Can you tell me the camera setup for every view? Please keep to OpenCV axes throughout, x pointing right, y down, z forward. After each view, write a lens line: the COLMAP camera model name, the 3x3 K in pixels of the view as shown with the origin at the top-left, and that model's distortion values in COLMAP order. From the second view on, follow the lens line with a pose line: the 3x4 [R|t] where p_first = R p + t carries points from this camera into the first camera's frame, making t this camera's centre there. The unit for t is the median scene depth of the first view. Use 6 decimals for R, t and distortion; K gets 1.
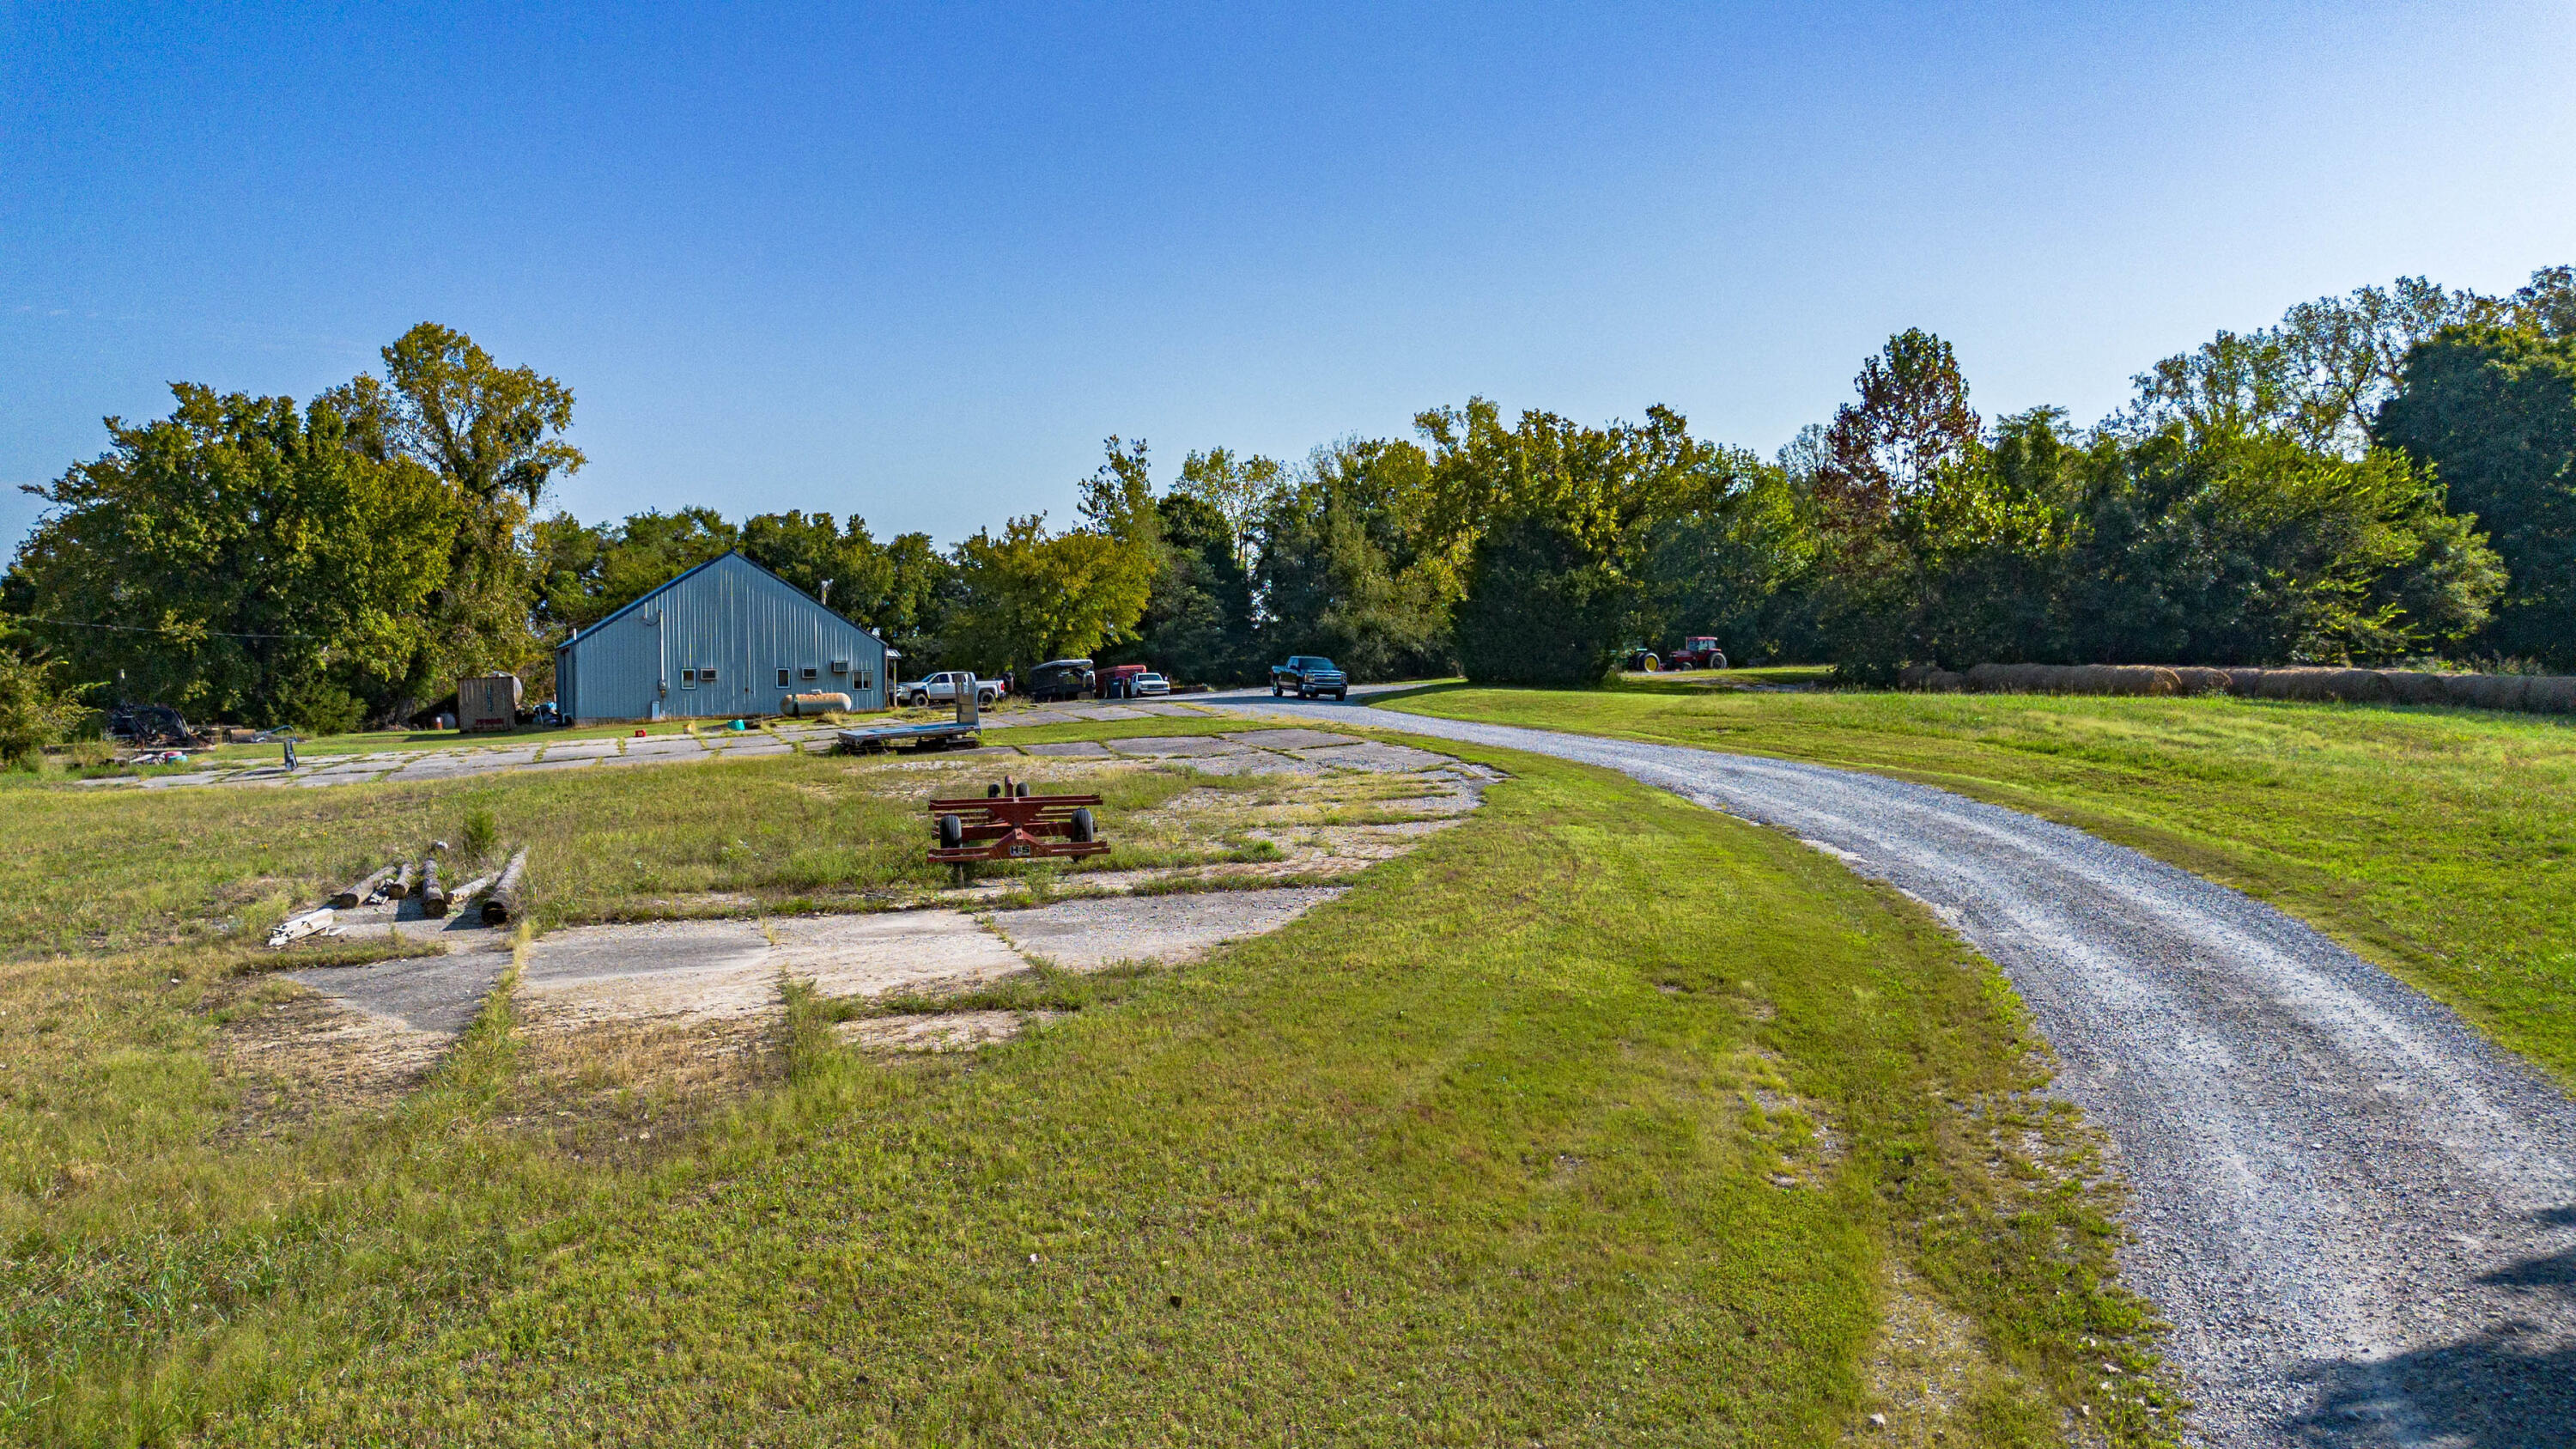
lens RADIAL K [[1845.6, 0, 1273.9], [0, 1845.6, 729.8], [0, 0, 1]] dist [0.054729, -0.054944]
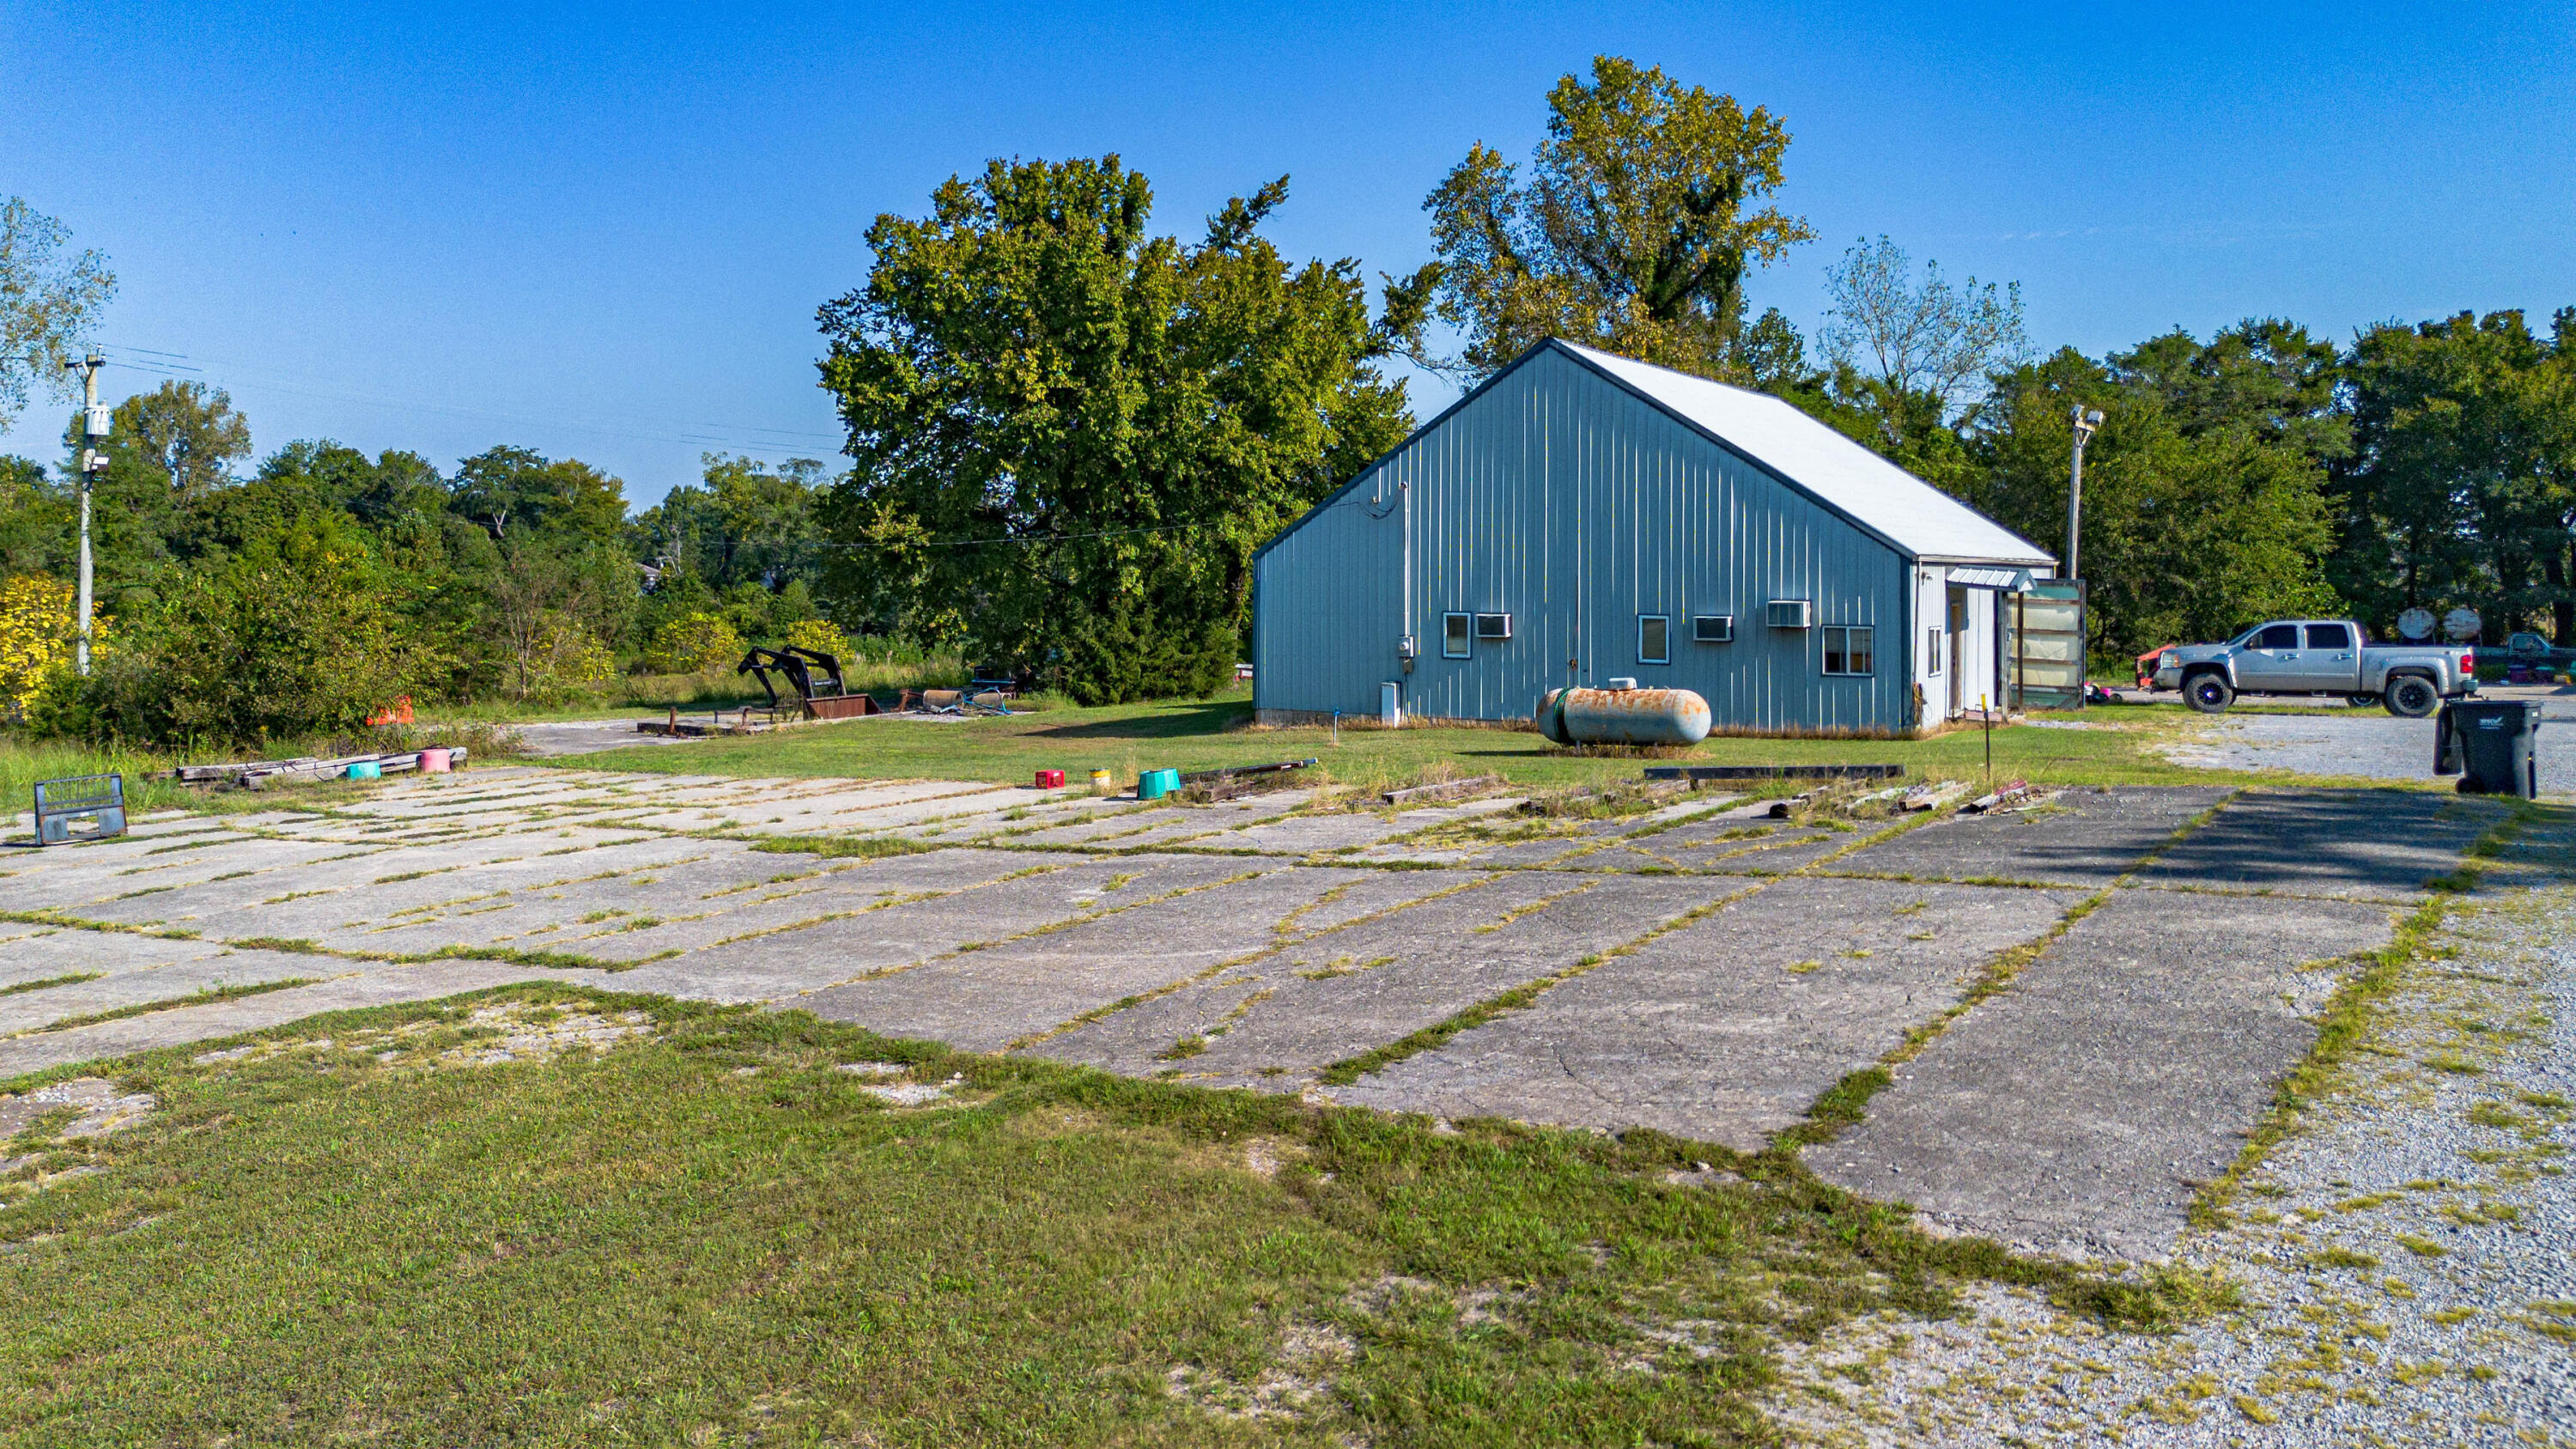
lens RADIAL K [[1876.5, 0, 1307.4], [0, 1876.5, 548.5], [0, 0, 1]] dist [0.054465, -0.003770]
pose [[0.594175, 0.002116, -0.804333, 0.026702], [-0.031409, 0.999295, -0.020573, -0.036556], [0.803723, 0.037488, 0.593822, 0.676744]]
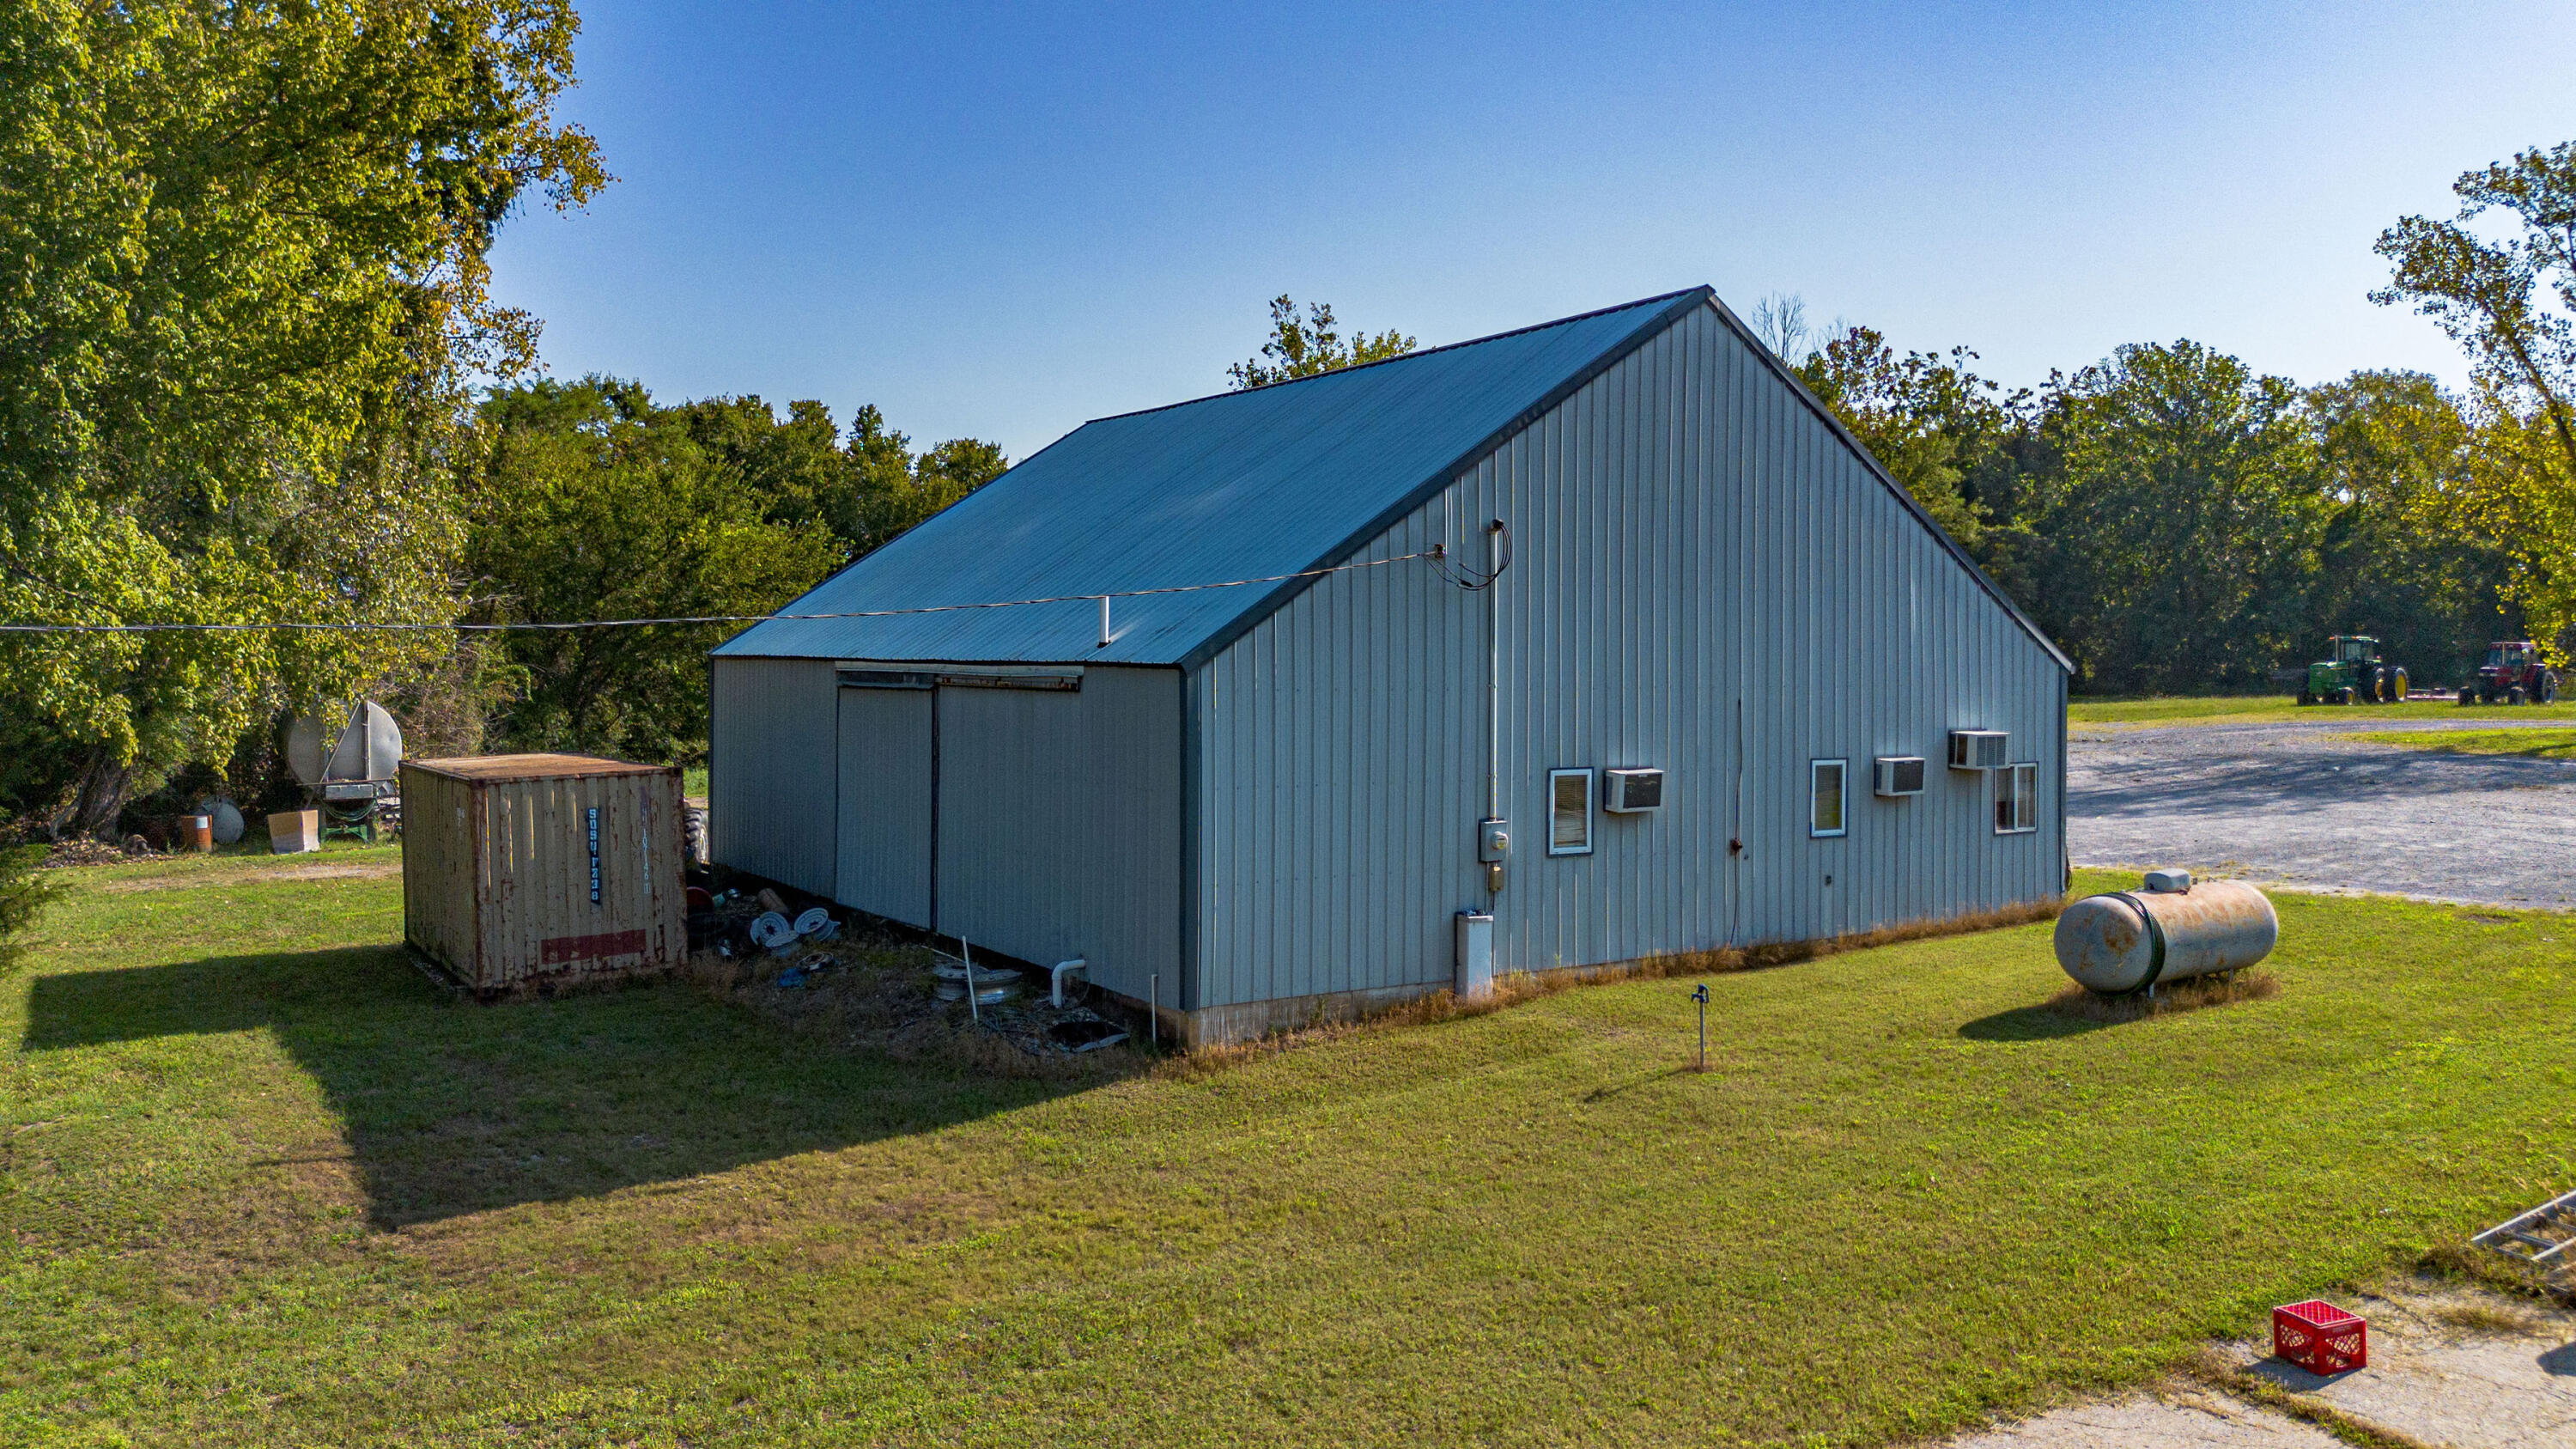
lens RADIAL K [[1845.6, 0, 1273.9], [0, 1845.6, 729.8], [0, 0, 1]] dist [0.054729, -0.054944]
pose [[0.985261, 0.015800, 0.170327, -0.381731], [-0.017811, 0.999788, 0.010285, -0.038318], [-0.170128, -0.013167, 0.985334, 0.742003]]
